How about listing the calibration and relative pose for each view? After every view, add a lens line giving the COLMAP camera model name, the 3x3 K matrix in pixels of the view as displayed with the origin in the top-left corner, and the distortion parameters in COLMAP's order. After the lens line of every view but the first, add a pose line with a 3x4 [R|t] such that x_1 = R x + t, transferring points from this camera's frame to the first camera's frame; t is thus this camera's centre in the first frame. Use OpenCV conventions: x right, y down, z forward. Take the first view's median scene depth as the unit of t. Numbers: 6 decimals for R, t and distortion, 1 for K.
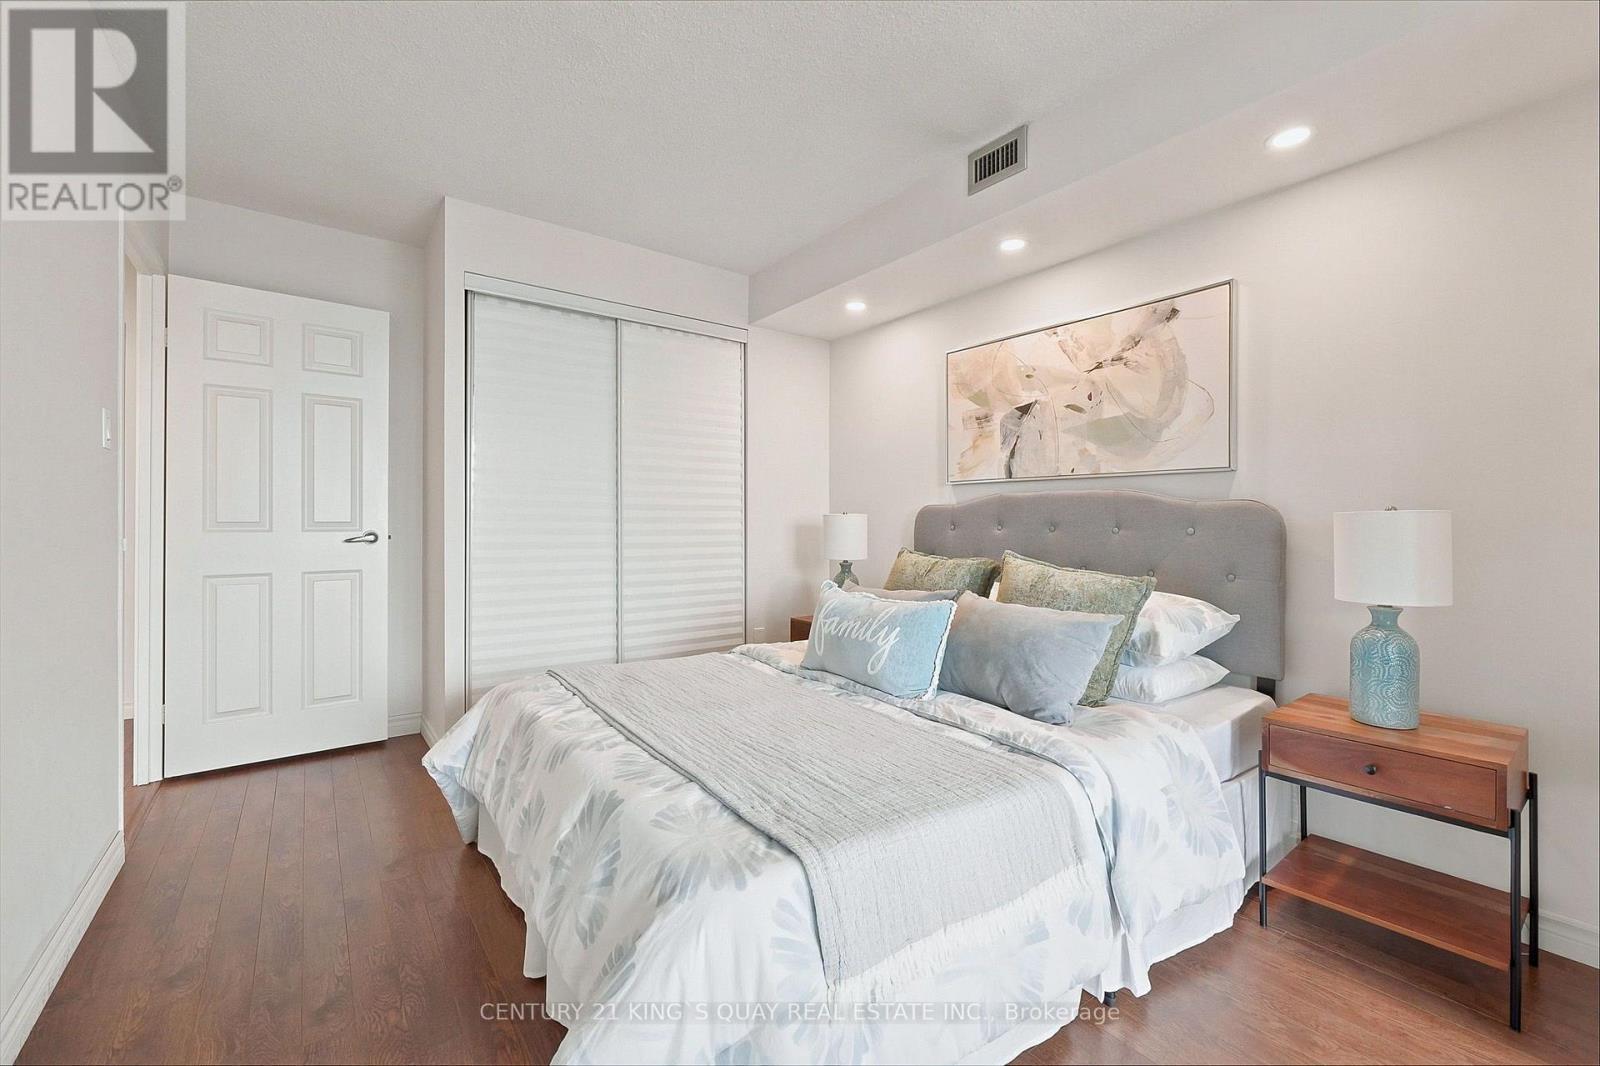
lens RADIAL K [[670.2, 0, 811.3], [0, 670.2, 522.4], [0, 0, 1]] dist [-0.002456, -0.000121]
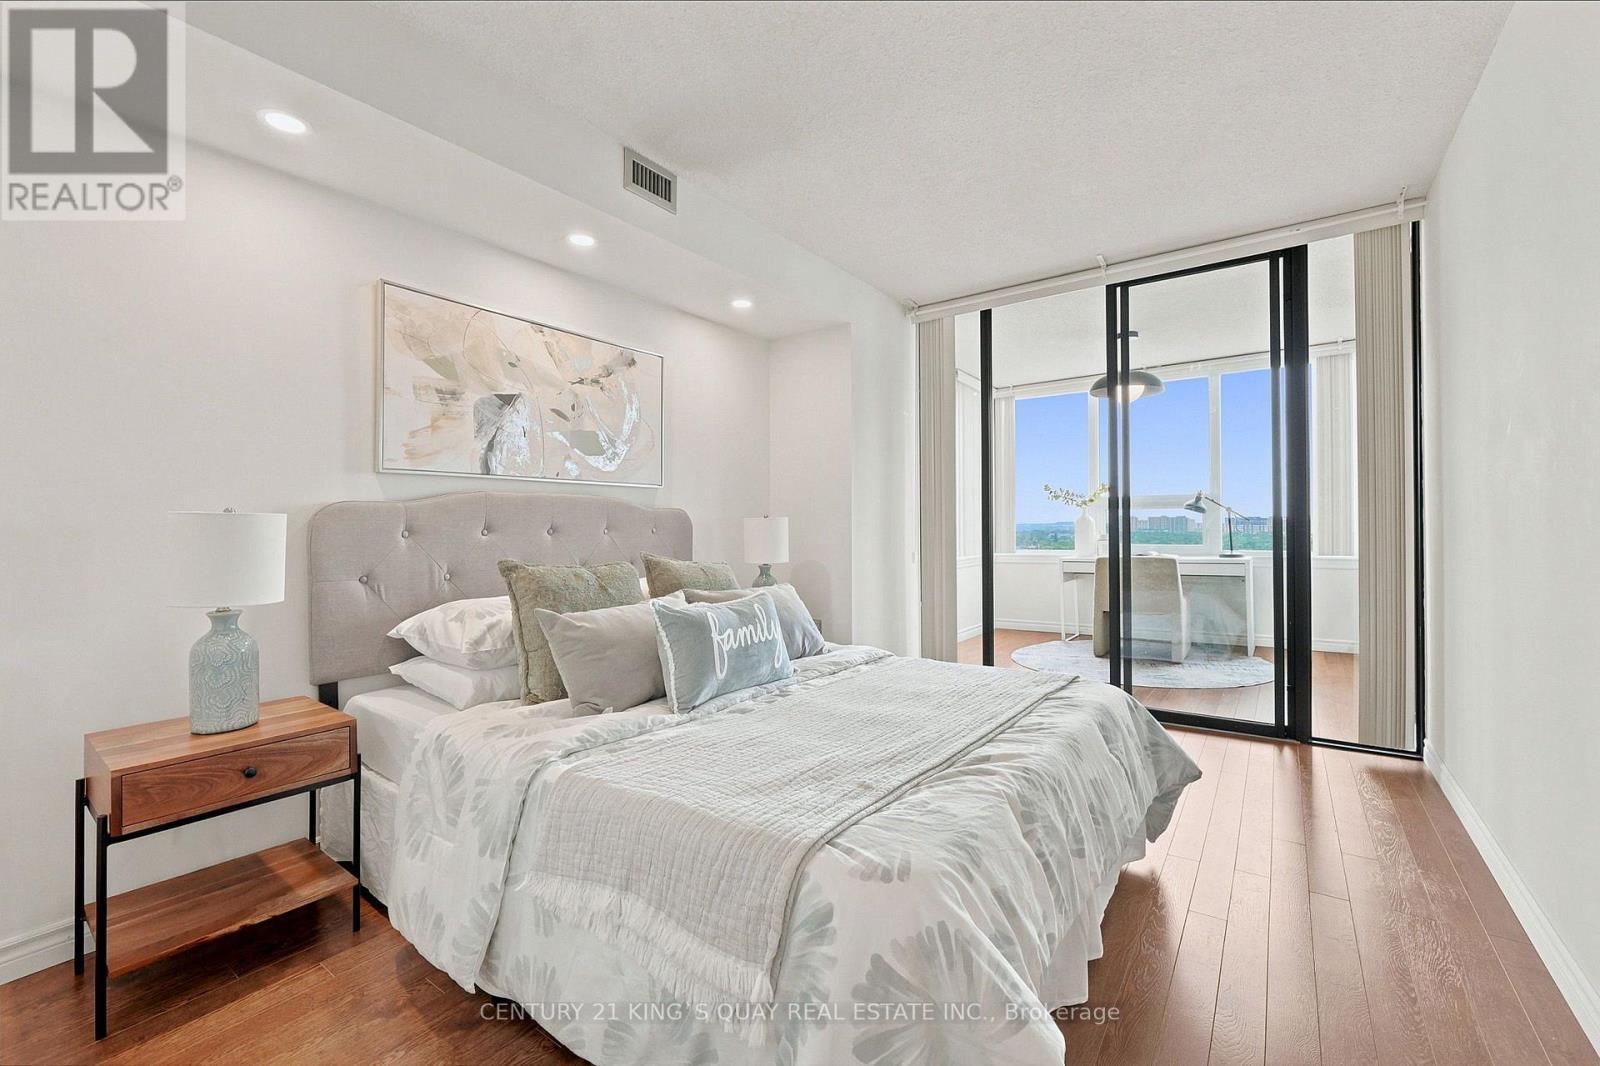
lens RADIAL K [[670.2, 0, 810.5], [0, 670.2, 525.7], [0, 0, 1]] dist [-0.002456, -0.000121]
pose [[-0.311213, -0.005866, 0.950322, -0.655926], [0.008004, 0.999929, 0.008793, -0.005266], [-0.950307, 0.010343, -0.311144, 0.895320]]
